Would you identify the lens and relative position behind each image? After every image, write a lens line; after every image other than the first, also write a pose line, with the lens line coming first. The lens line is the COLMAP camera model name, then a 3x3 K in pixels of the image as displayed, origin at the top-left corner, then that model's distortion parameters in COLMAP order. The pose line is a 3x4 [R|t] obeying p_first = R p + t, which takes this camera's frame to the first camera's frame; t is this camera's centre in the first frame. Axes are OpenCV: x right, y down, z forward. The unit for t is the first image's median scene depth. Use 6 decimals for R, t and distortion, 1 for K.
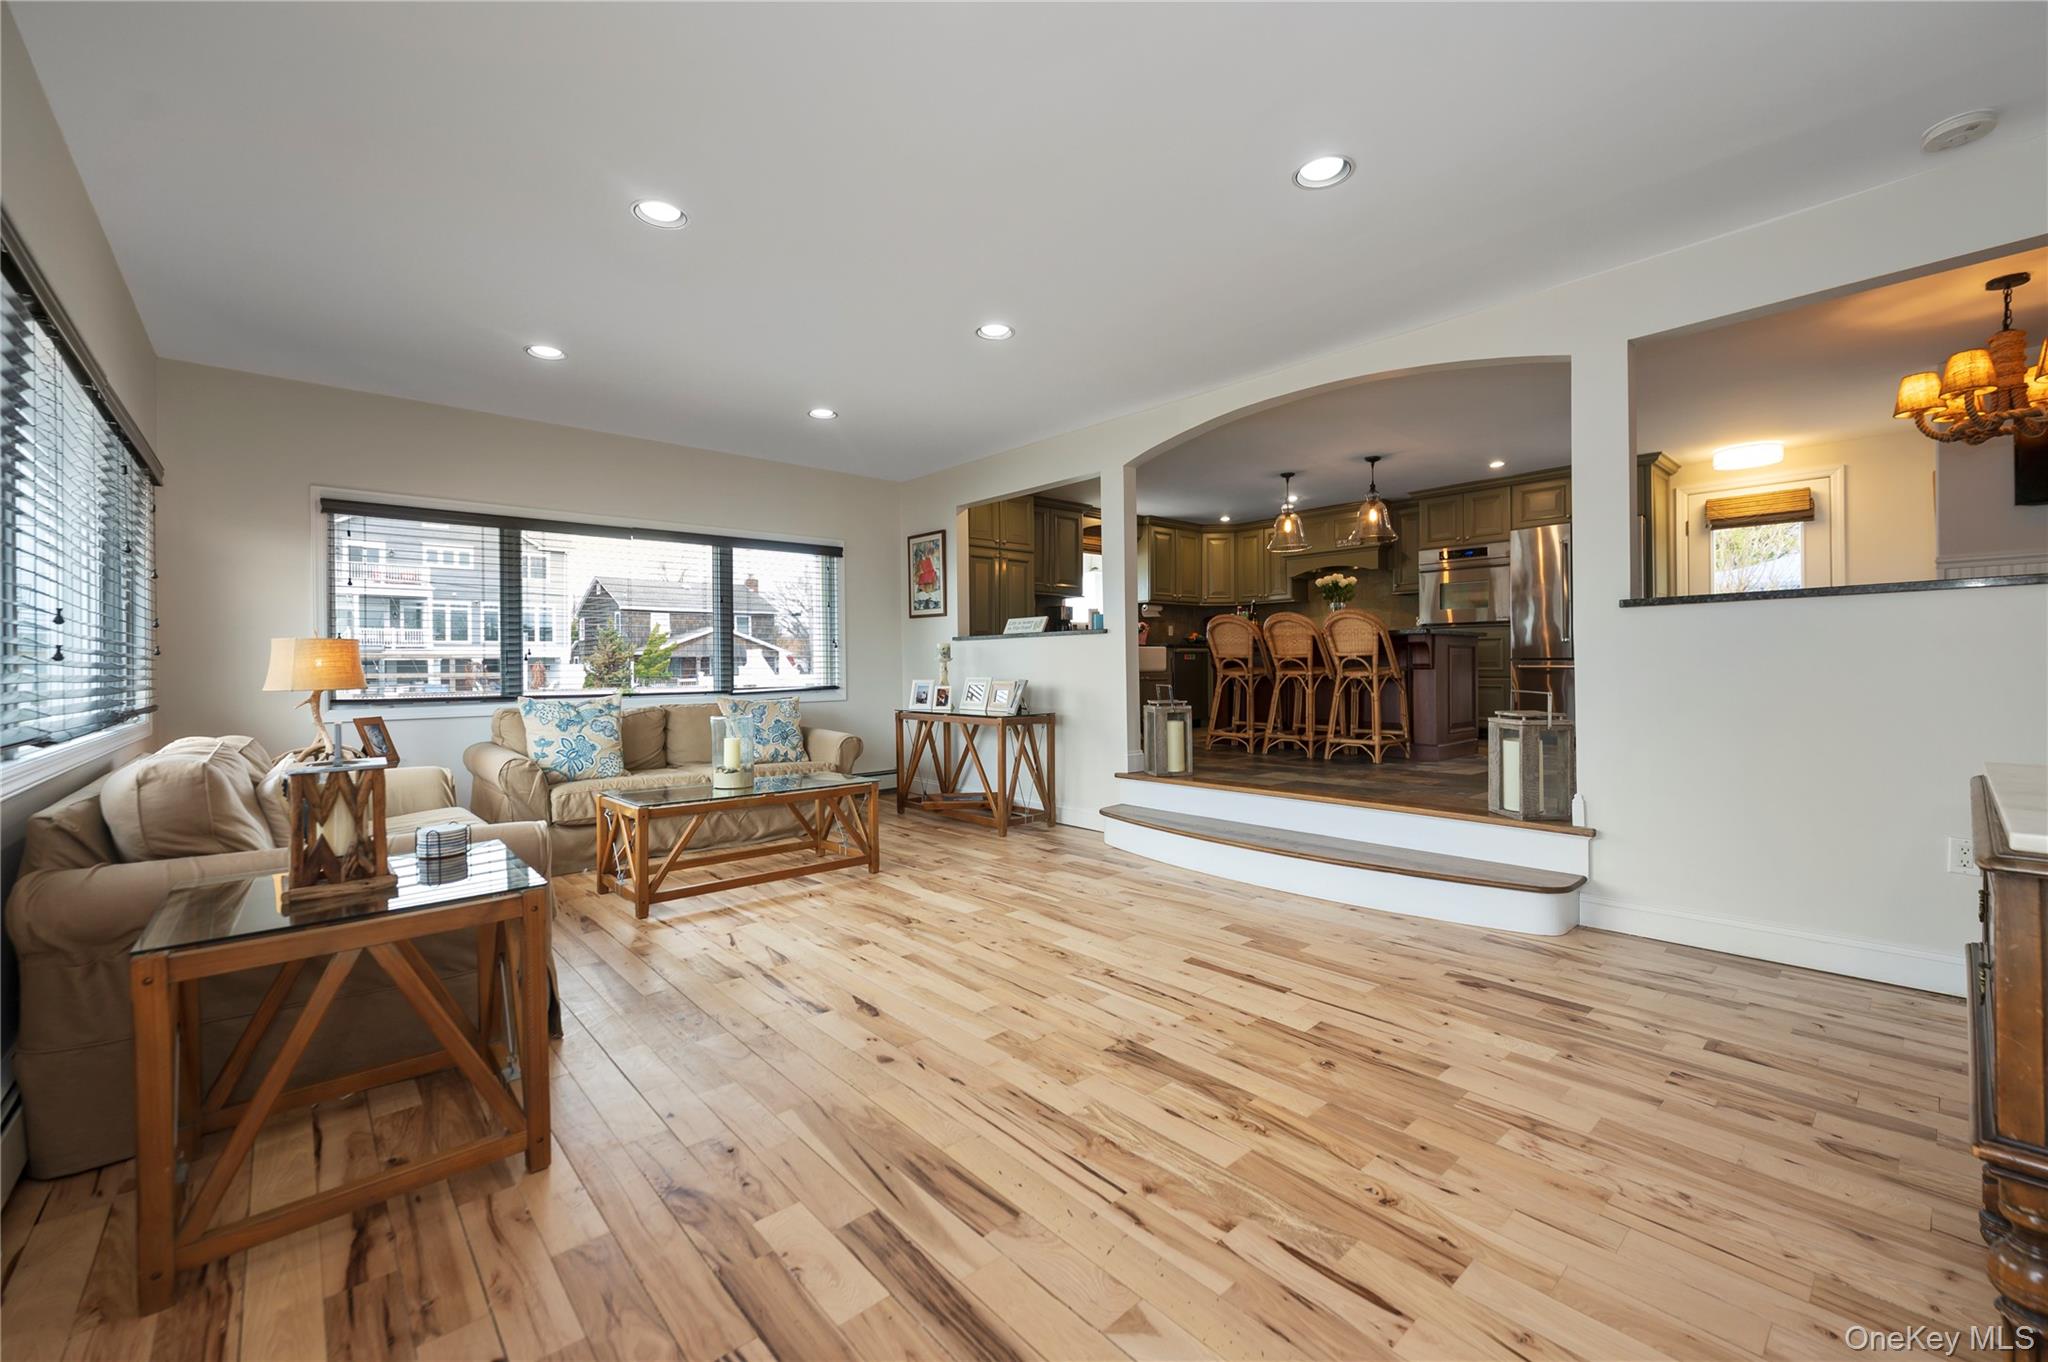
lens RADIAL K [[822.9, 0, 1026.2], [0, 822.9, 663.1], [0, 0, 1]] dist [-0.002118, -0.000289]
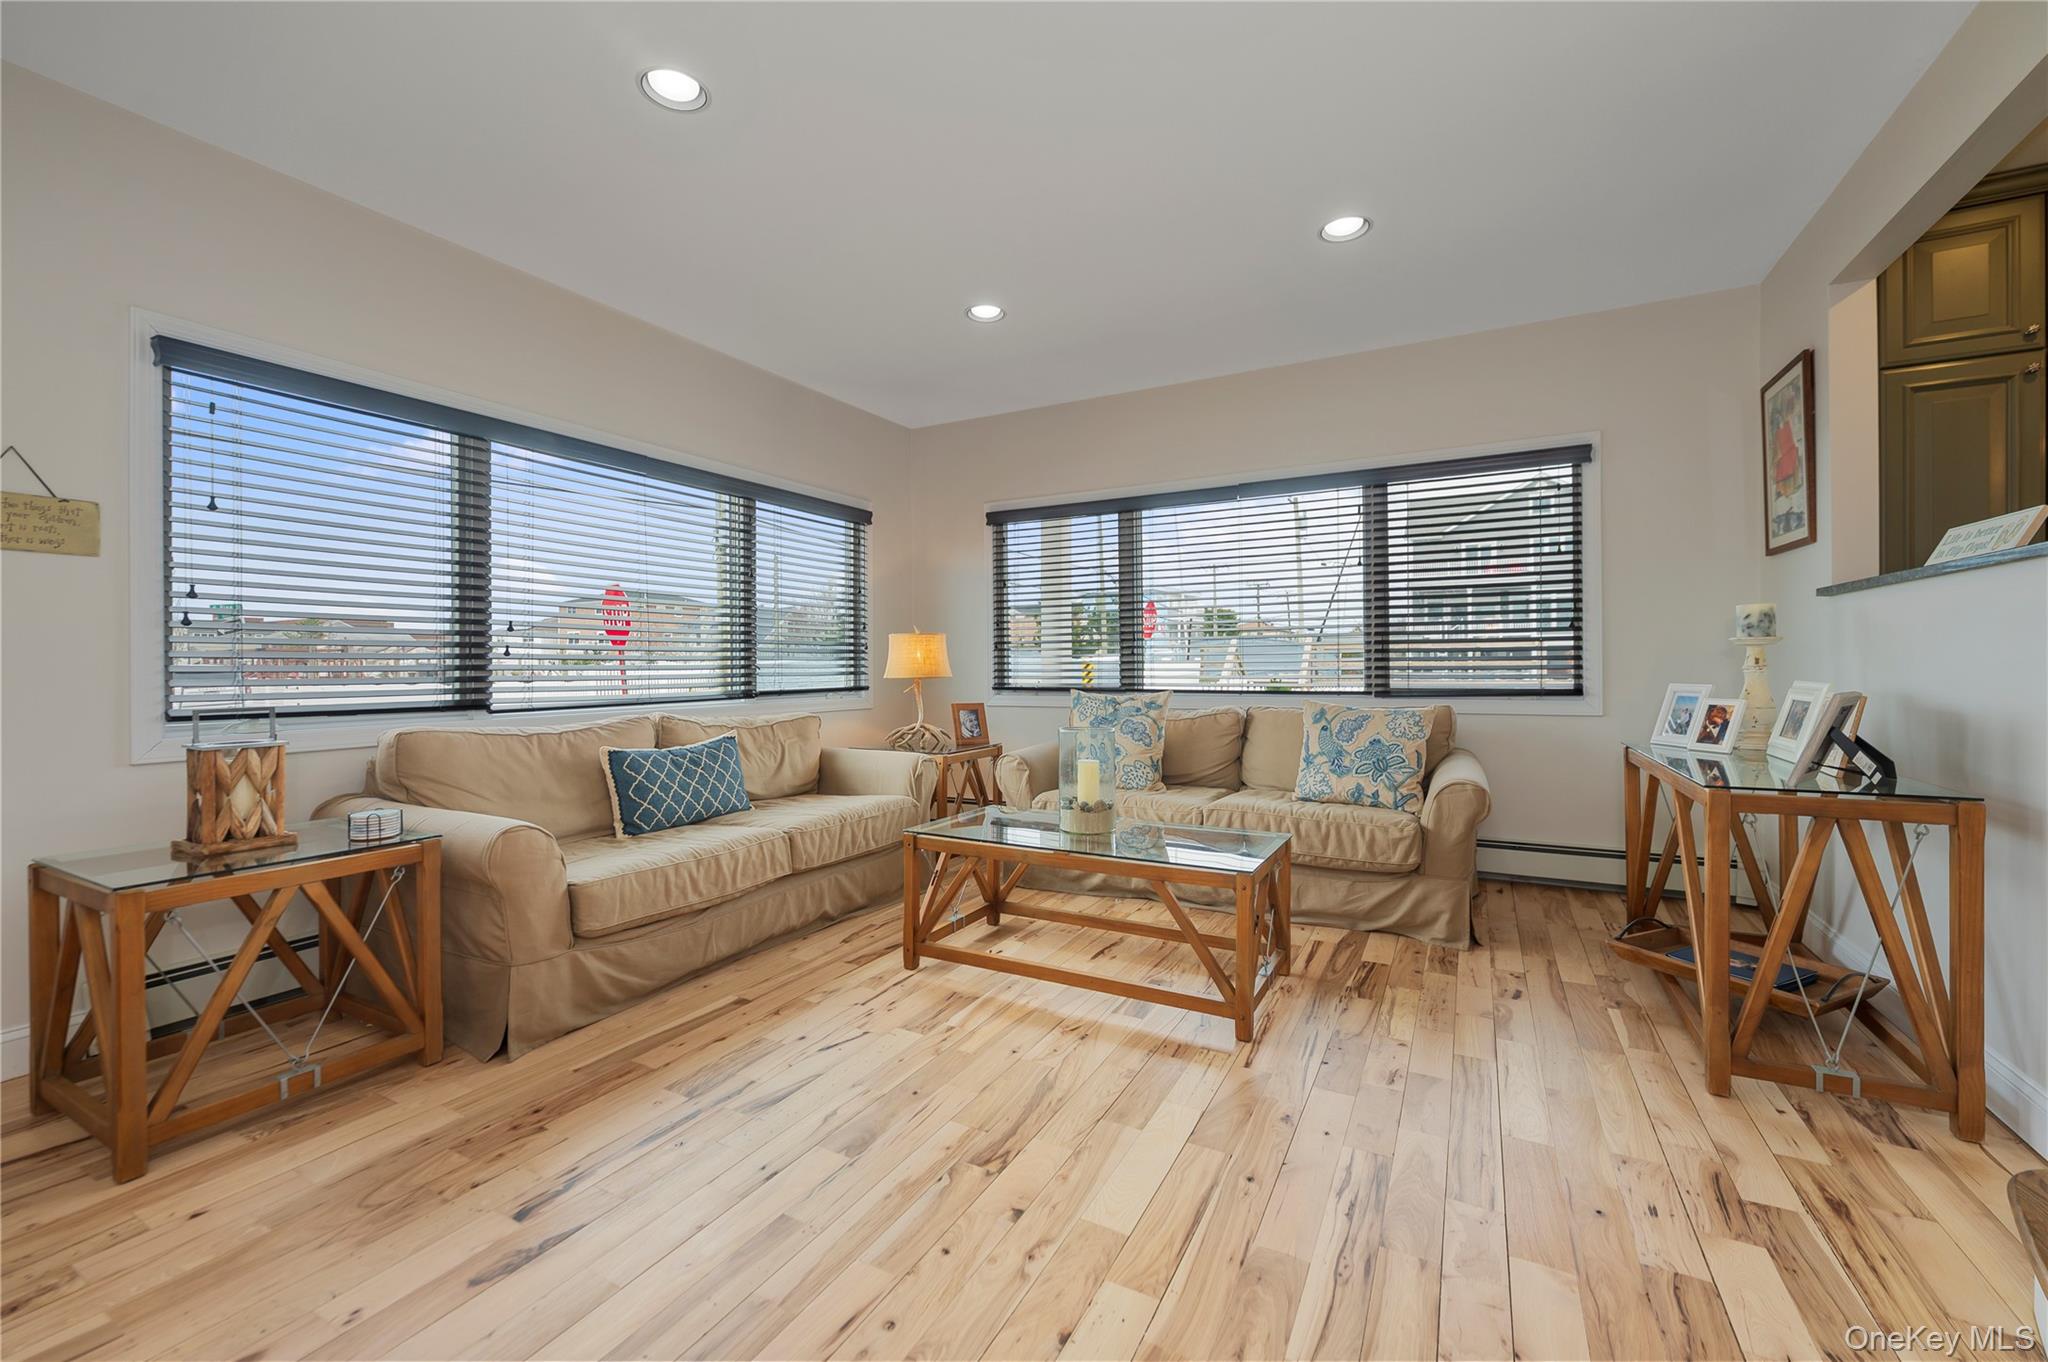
lens RADIAL K [[822.9, 0, 1026.2], [0, 822.9, 663.1], [0, 0, 1]] dist [-0.002118, -0.000289]
pose [[0.337061, 0.005937, -0.941464, 0.289230], [0.006054, 0.999946, 0.008473, 0.002800], [0.941464, -0.008555, 0.337006, 0.726157]]
